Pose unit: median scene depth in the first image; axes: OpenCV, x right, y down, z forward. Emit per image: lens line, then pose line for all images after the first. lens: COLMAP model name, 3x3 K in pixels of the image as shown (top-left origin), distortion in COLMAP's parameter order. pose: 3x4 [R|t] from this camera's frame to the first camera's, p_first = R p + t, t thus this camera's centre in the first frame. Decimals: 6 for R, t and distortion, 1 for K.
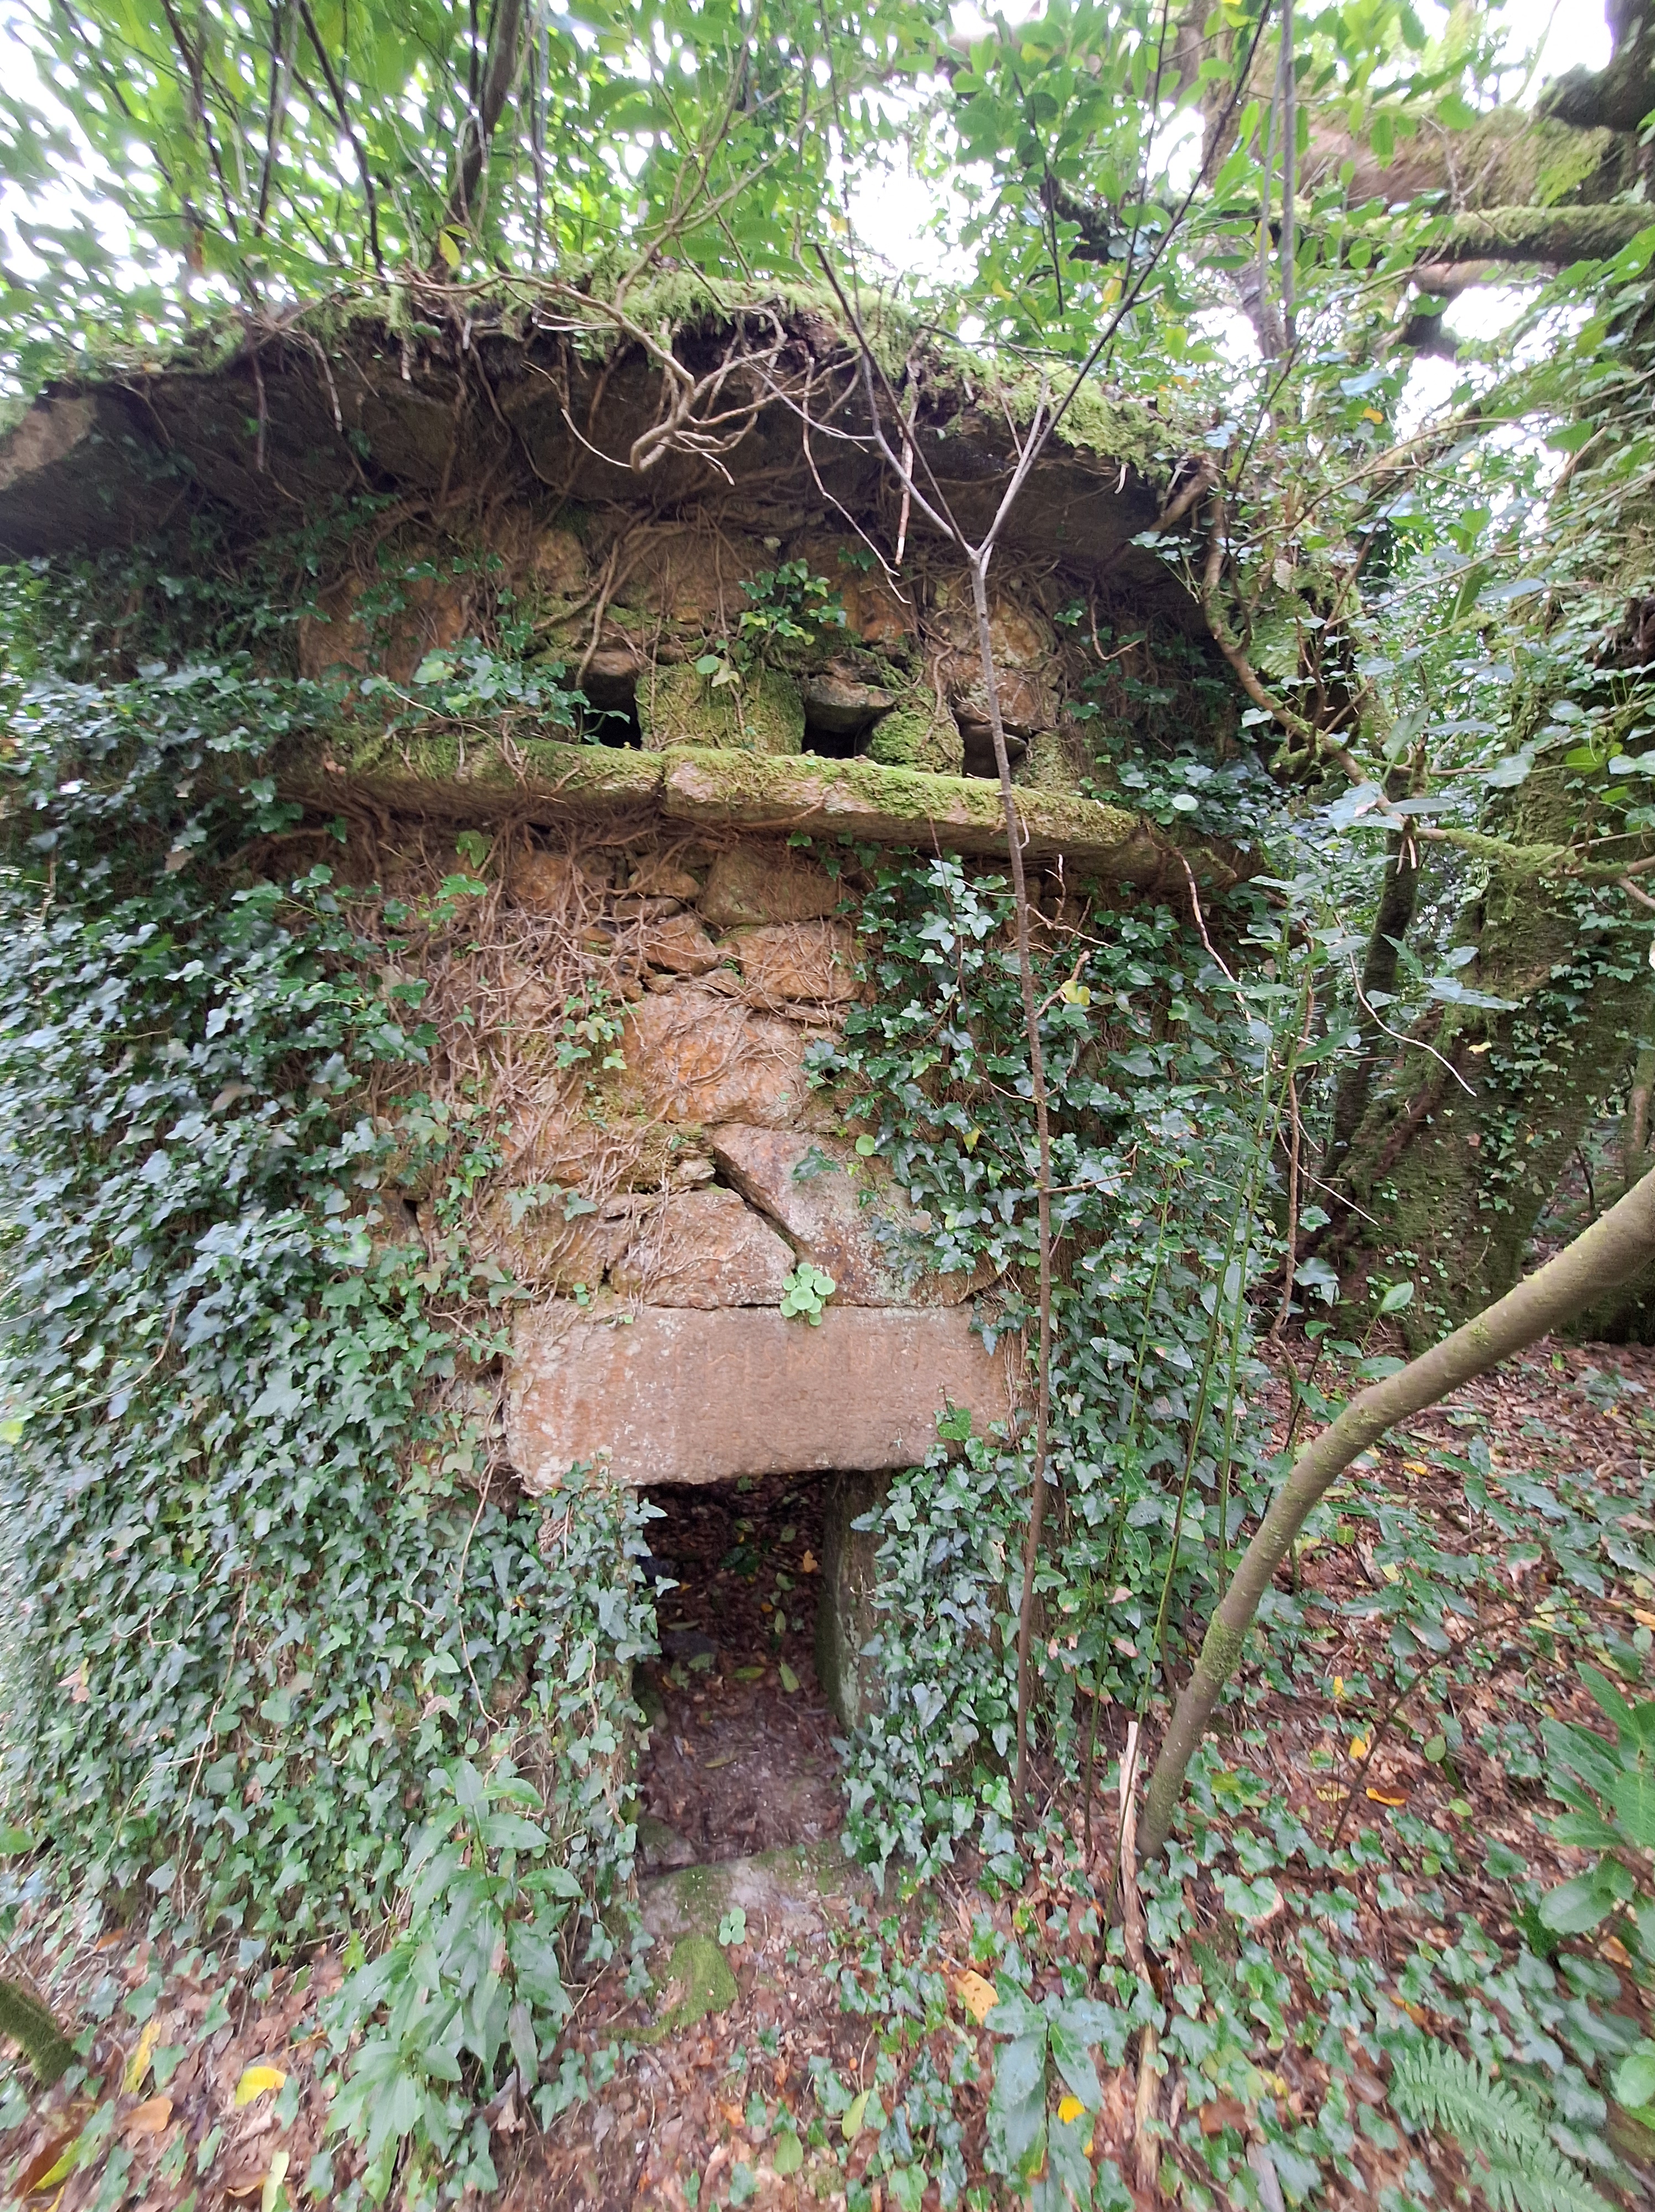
lens RADIAL K [[868.2, 0, 814.5], [0, 868.2, 1087.9], [0, 0, 1]] dist [-0.000594, -0.000551]
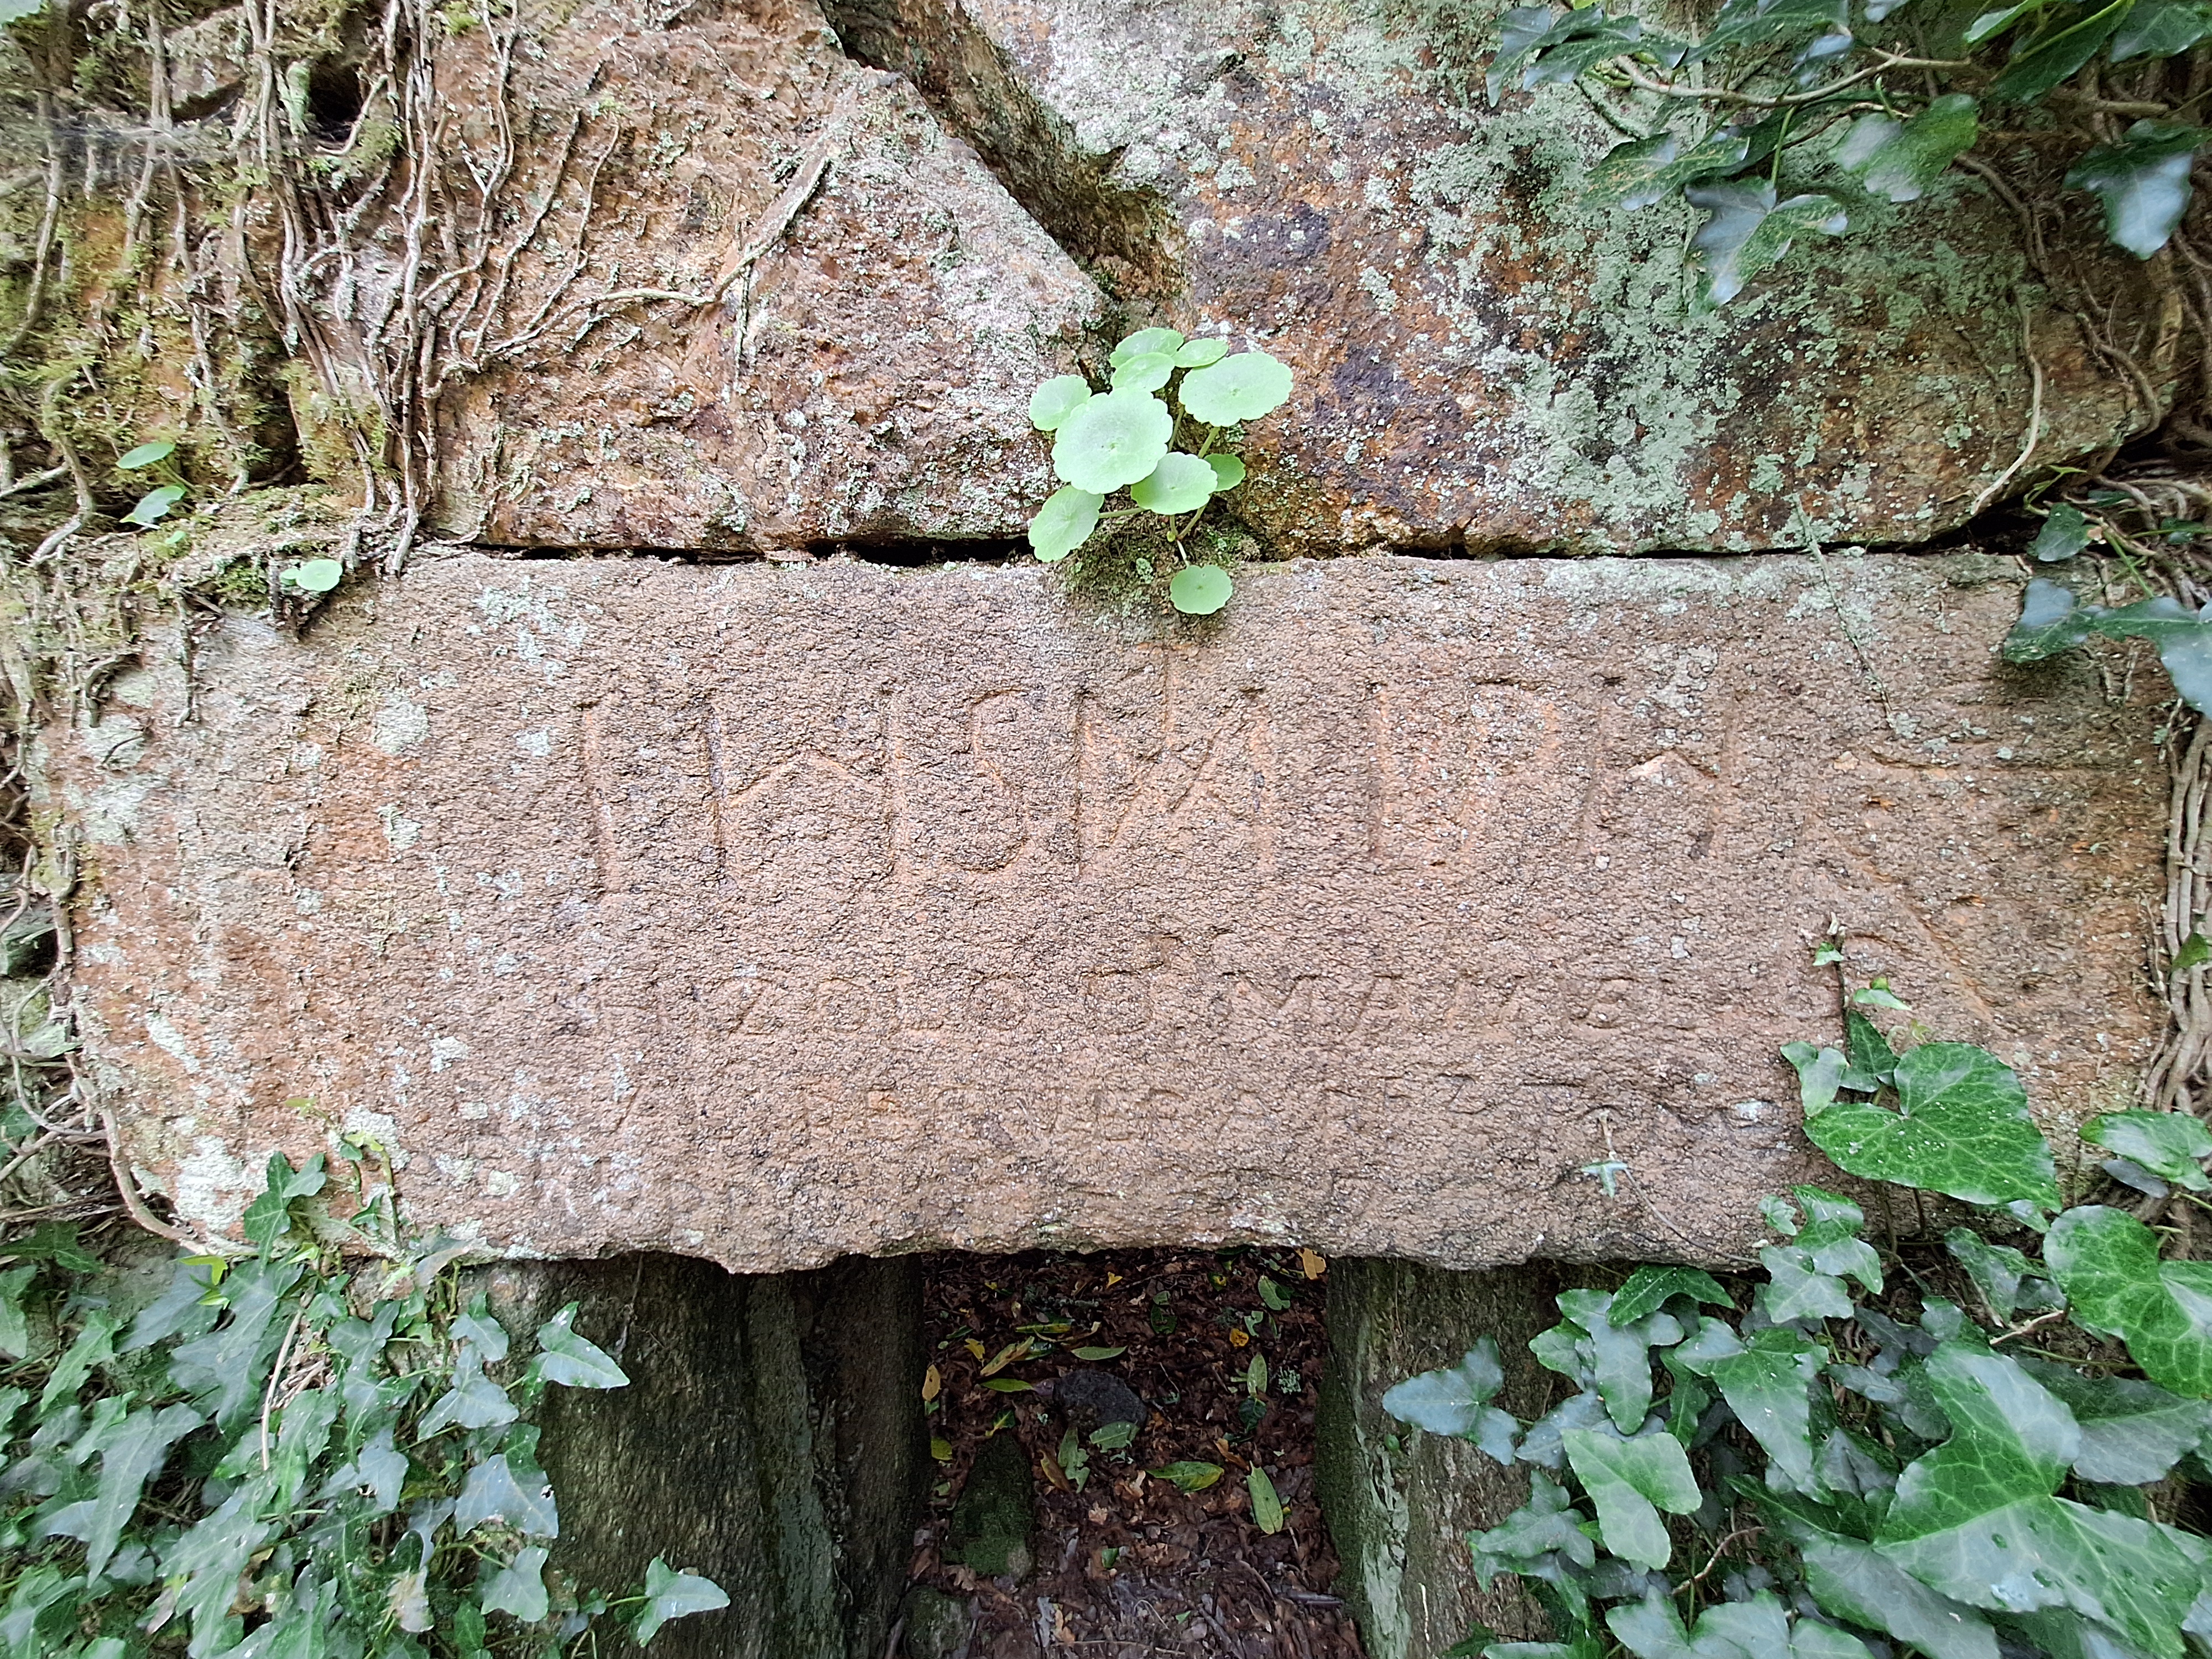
lens RADIAL K [[868.1, 0, 1091.9], [0, 868.1, 840.0], [0, 0, 1]] dist [-0.000594, -0.000551]
pose [[0.960463, -0.012593, -0.278121, 0.033363], [0.052865, 0.989051, 0.137779, 0.293525], [0.273341, -0.147035, 0.950613, 0.784033]]
